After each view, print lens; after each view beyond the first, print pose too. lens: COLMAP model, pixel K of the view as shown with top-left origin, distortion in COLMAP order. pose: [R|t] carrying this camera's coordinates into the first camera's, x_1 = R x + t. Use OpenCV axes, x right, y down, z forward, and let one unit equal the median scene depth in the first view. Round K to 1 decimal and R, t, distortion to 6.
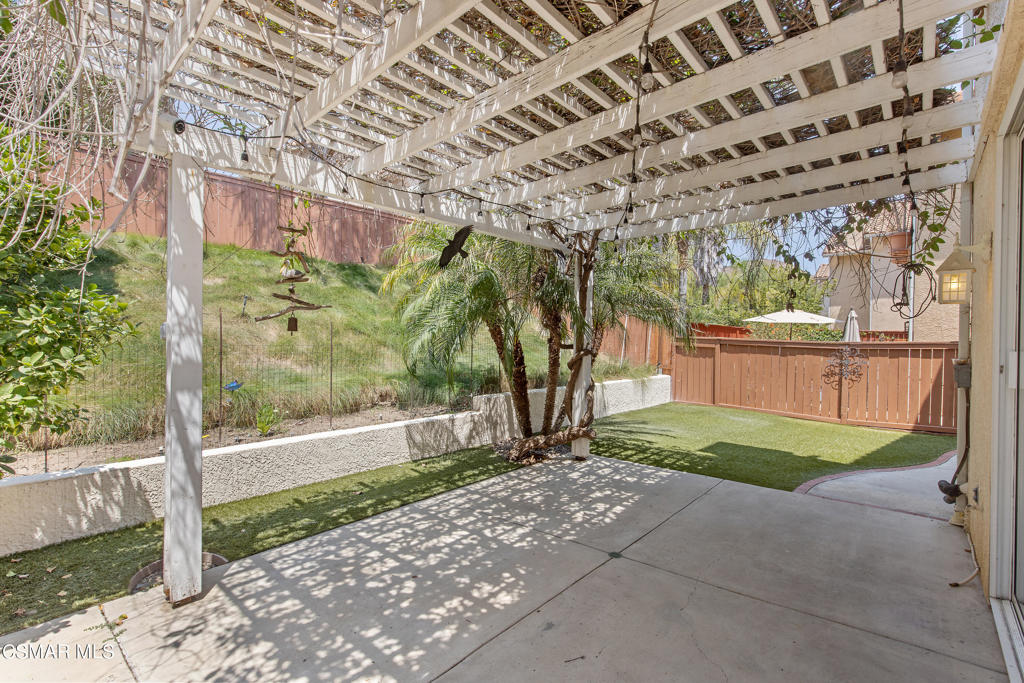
lens RADIAL K [[464.3, 0, 502.6], [0, 464.3, 356.5], [0, 0, 1]] dist [0.003635, -0.000126]
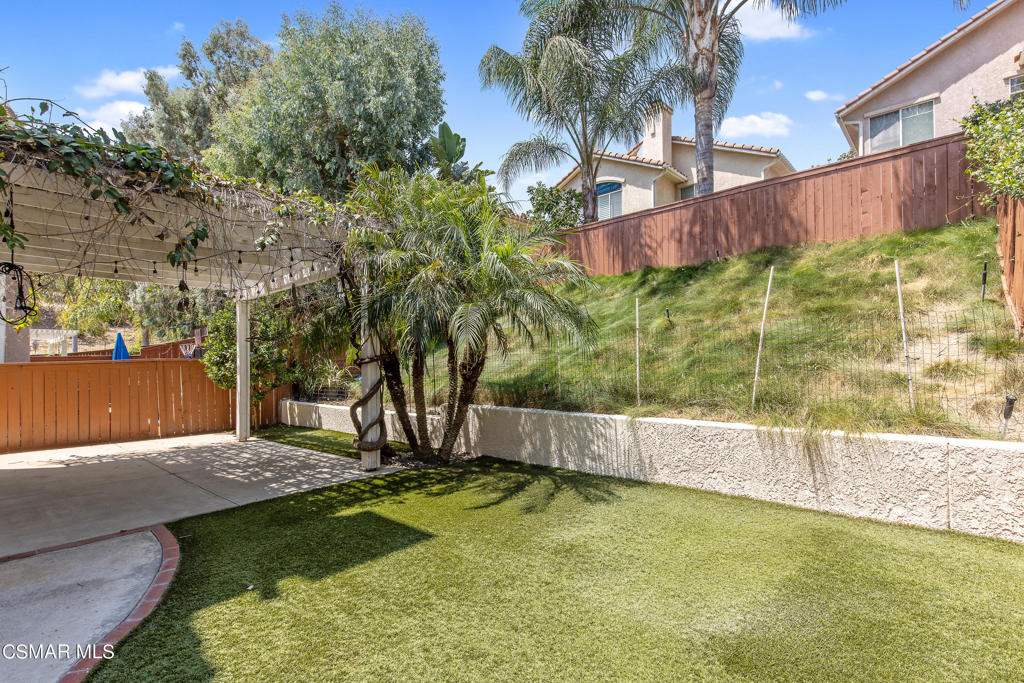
lens RADIAL K [[487.5, 0, 517.1], [0, 487.5, 353.0], [0, 0, 1]] dist [-0.002670, -0.000173]
pose [[0.000579, -0.018829, -0.999823, 1.301852], [-0.010424, 0.999768, -0.018834, -0.011735], [0.999945, 0.010433, 0.000383, 1.413824]]
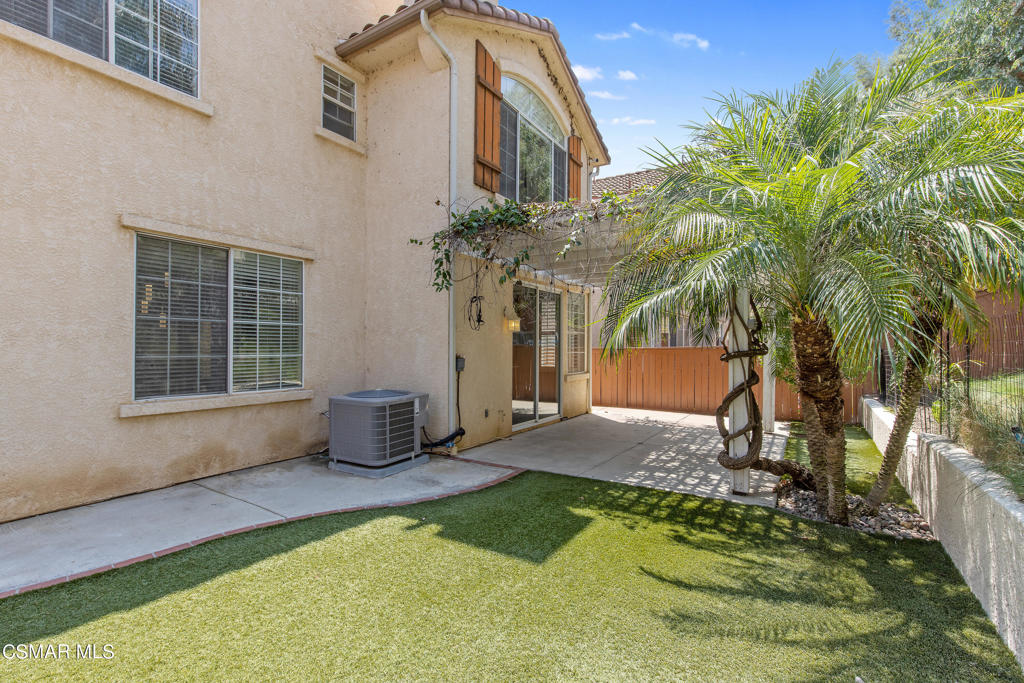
lens RADIAL K [[464.3, 0, 502.6], [0, 464.3, 356.5], [0, 0, 1]] dist [0.003635, -0.000126]
pose [[-0.986961, -0.003757, -0.160915, 0.749661], [-0.011390, 0.998851, 0.046542, -0.047321], [0.160555, 0.047768, -0.985870, 1.846340]]
